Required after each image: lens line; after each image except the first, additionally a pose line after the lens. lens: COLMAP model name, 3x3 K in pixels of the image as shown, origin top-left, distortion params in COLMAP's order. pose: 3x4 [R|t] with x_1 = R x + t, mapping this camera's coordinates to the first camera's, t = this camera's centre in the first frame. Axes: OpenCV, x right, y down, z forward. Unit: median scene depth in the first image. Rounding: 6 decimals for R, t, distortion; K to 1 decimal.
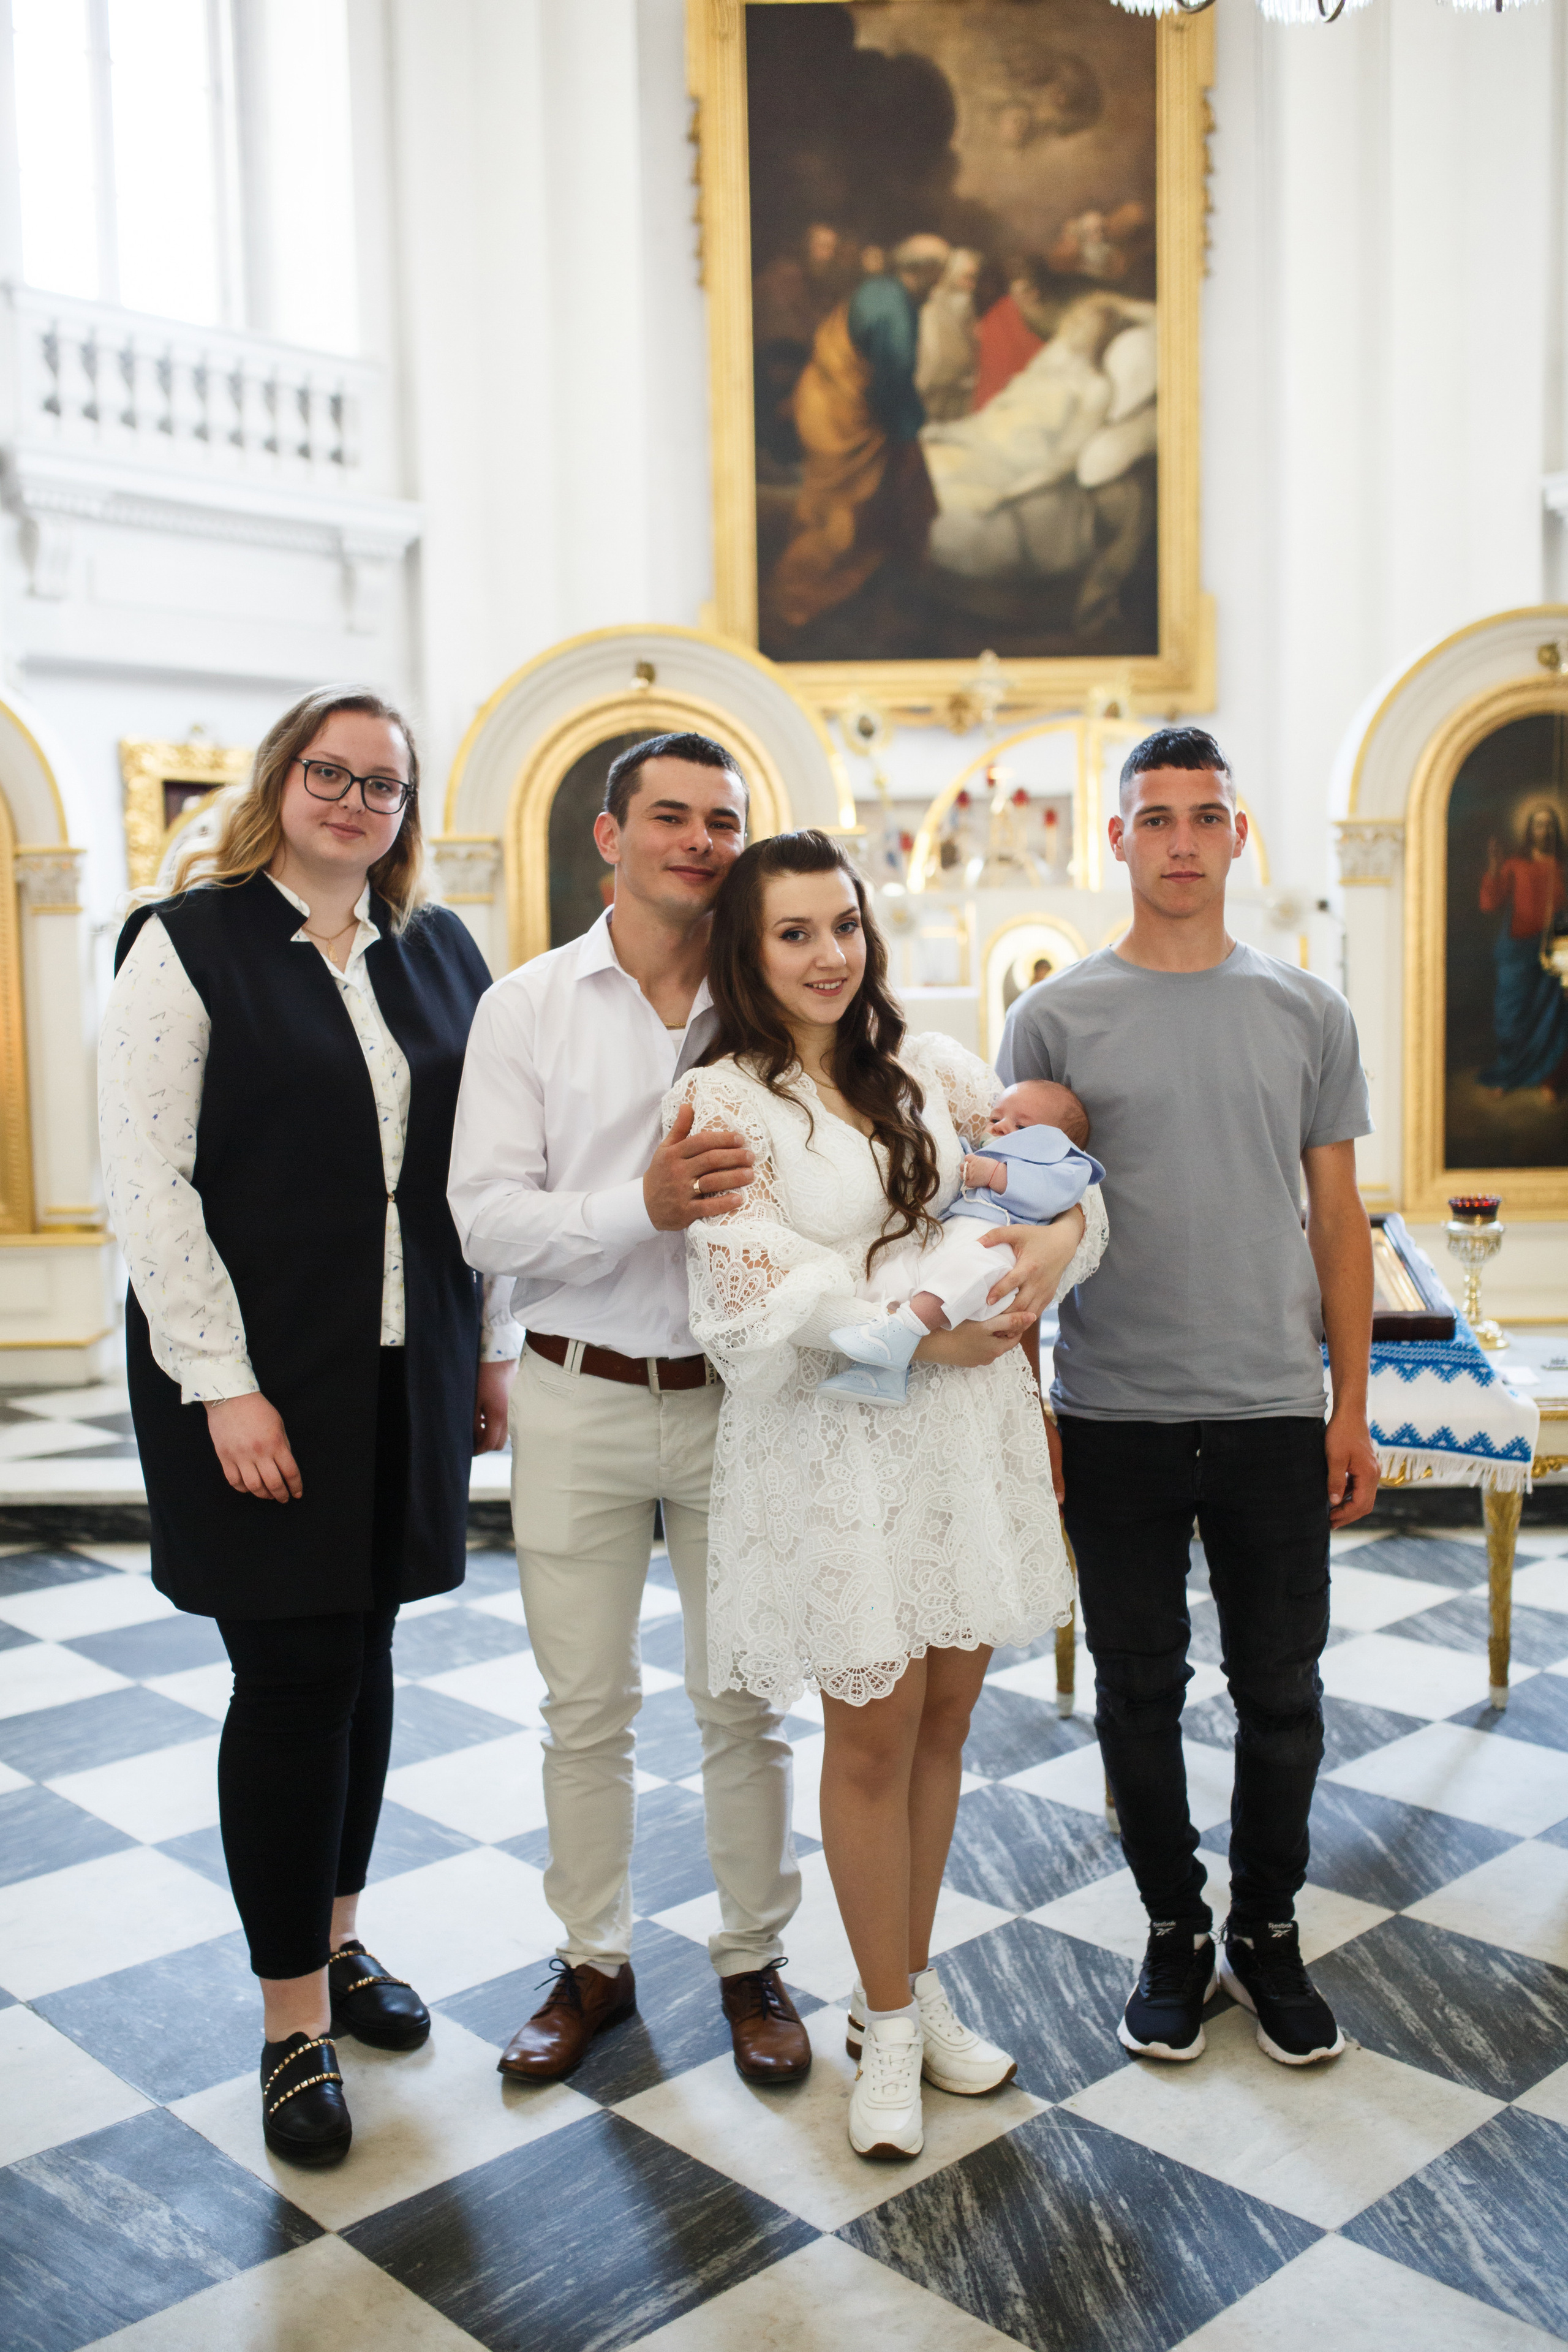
lens RADIAL K [[2235.7, 0, 780.8], [0, 2235.7, 1183.8], [0, 0, 1]] dist [-0.071748, 0.107137]
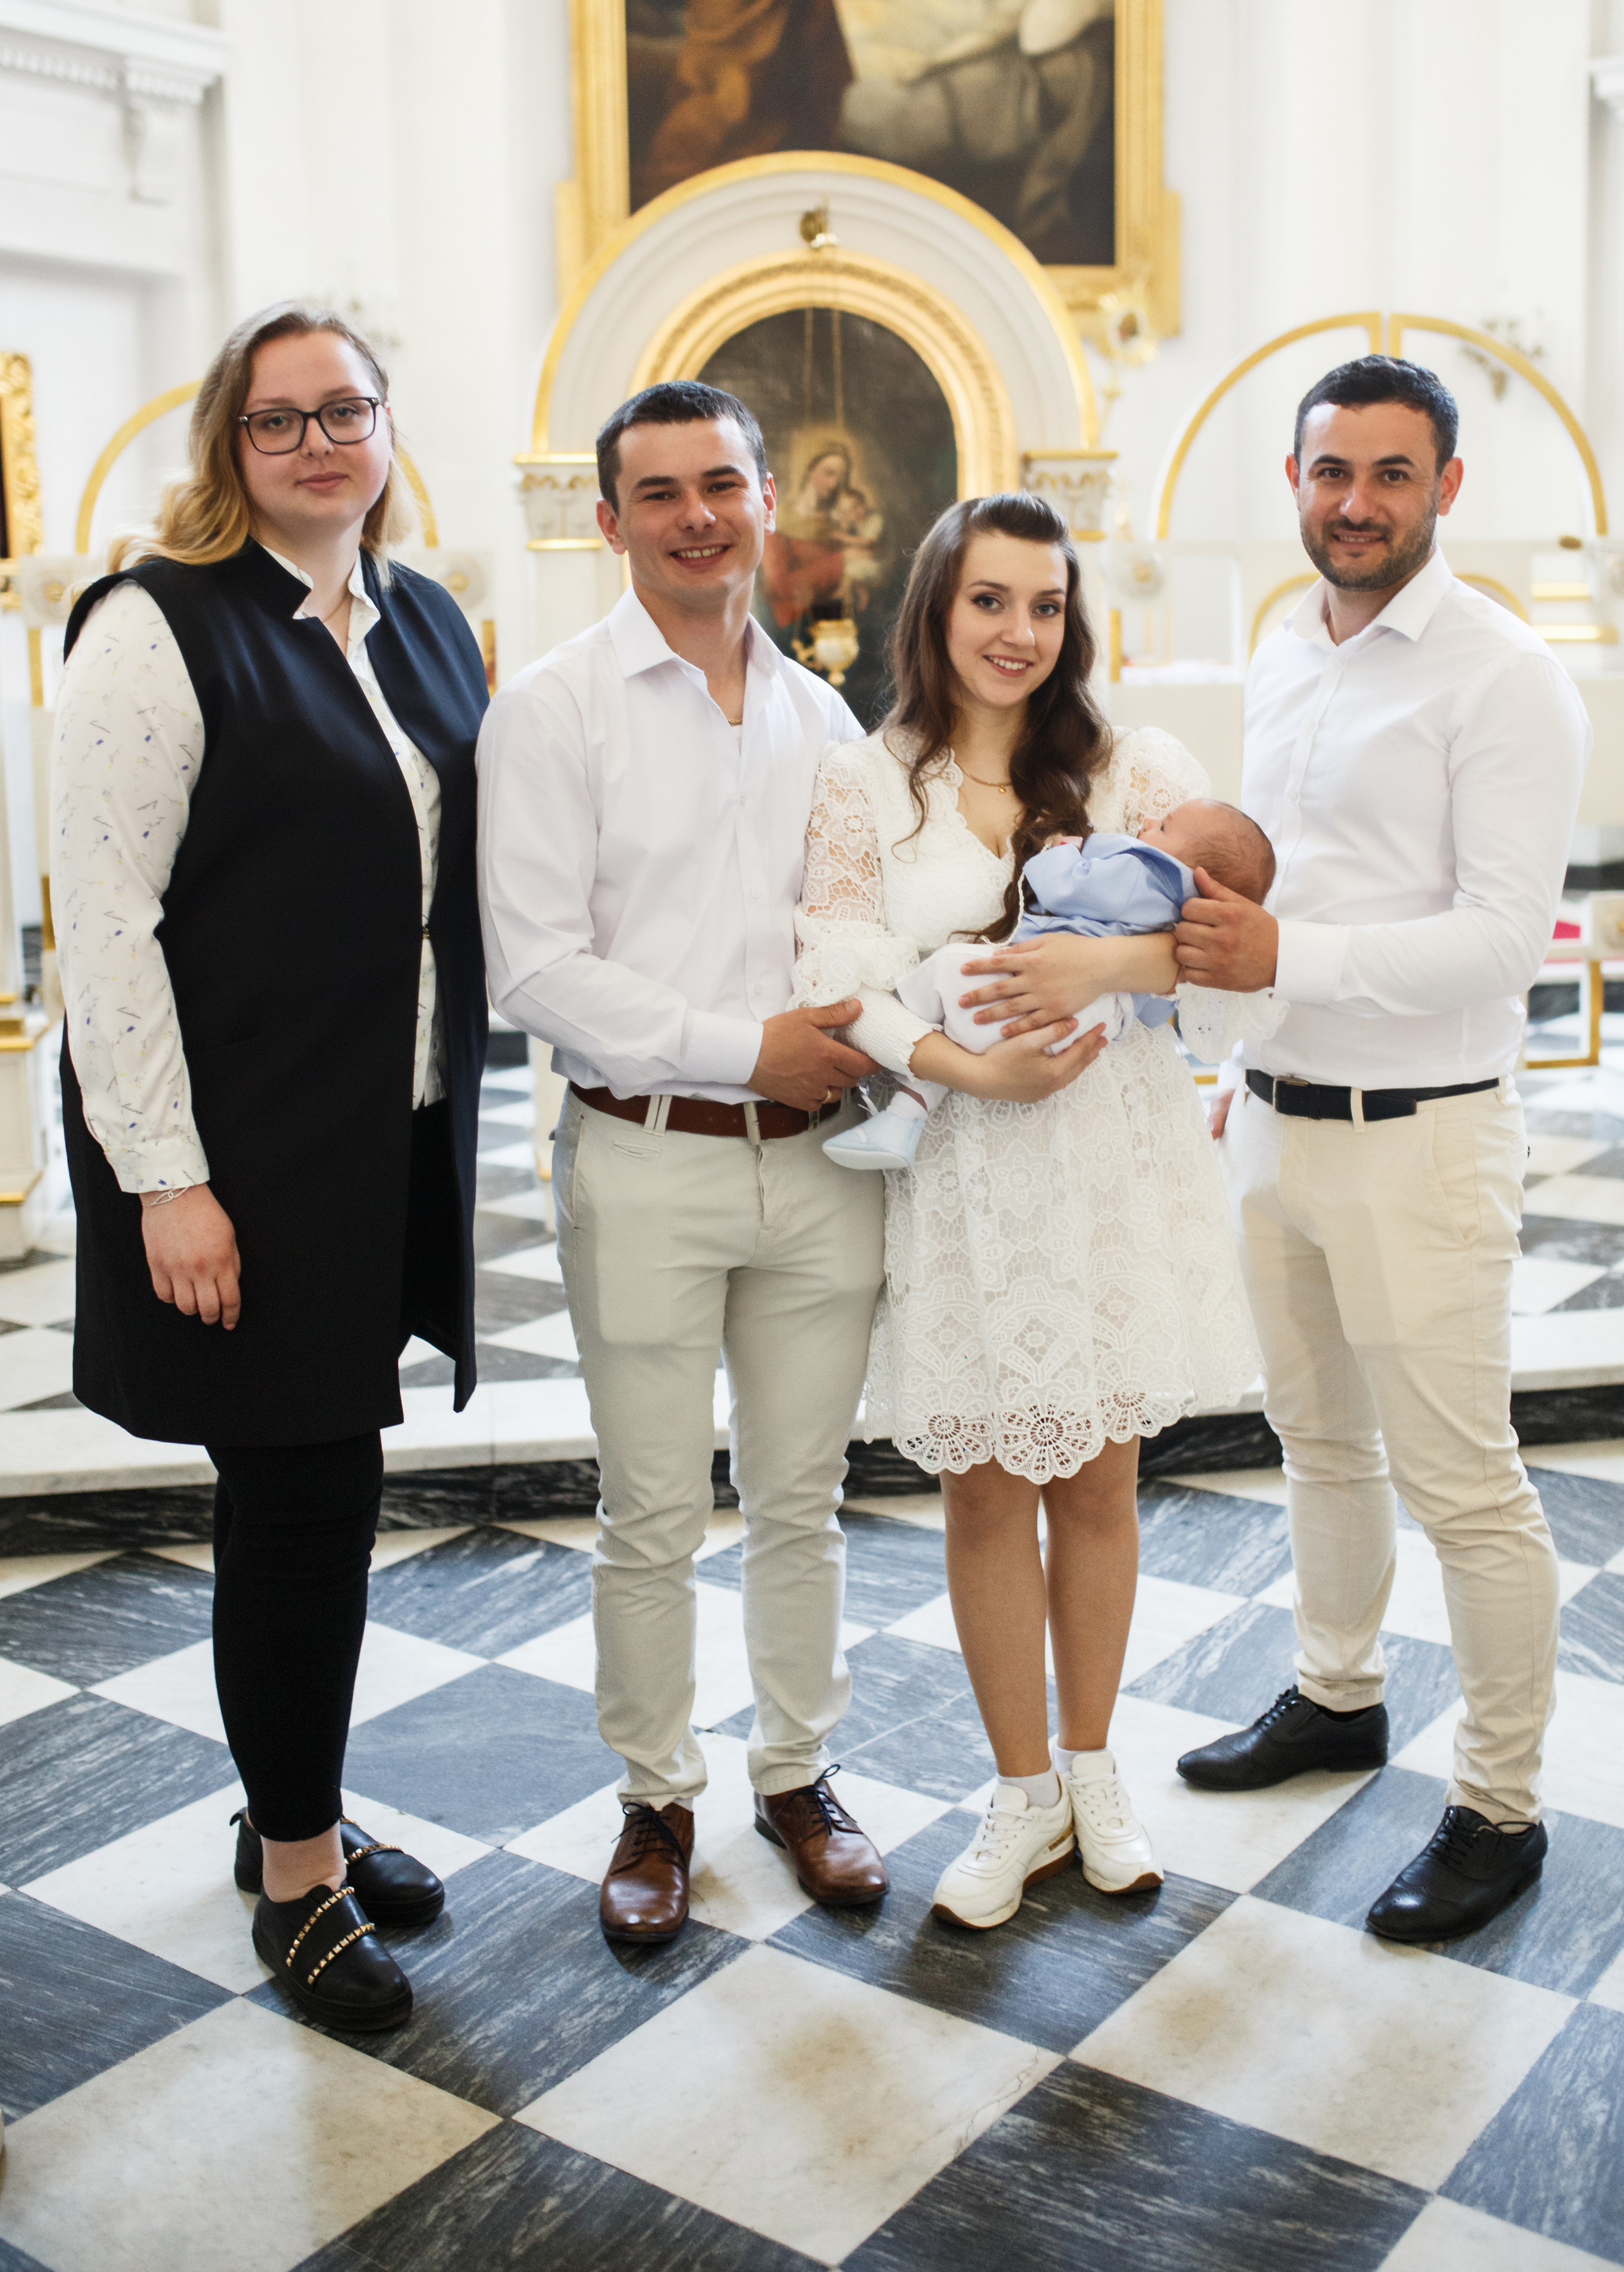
lens RADIAL K [[2456.6, 0, 864.7], [0, 2456.6, 998.4], [0, 0, 1]] dist [-0.074637, 0.112802]
pose [[0.981942, -0.026385, 0.187334, -0.194232], [0.017417, 0.998629, 0.049353, -0.021285], [-0.188379, -0.045199, 0.981056, 0.218308]]
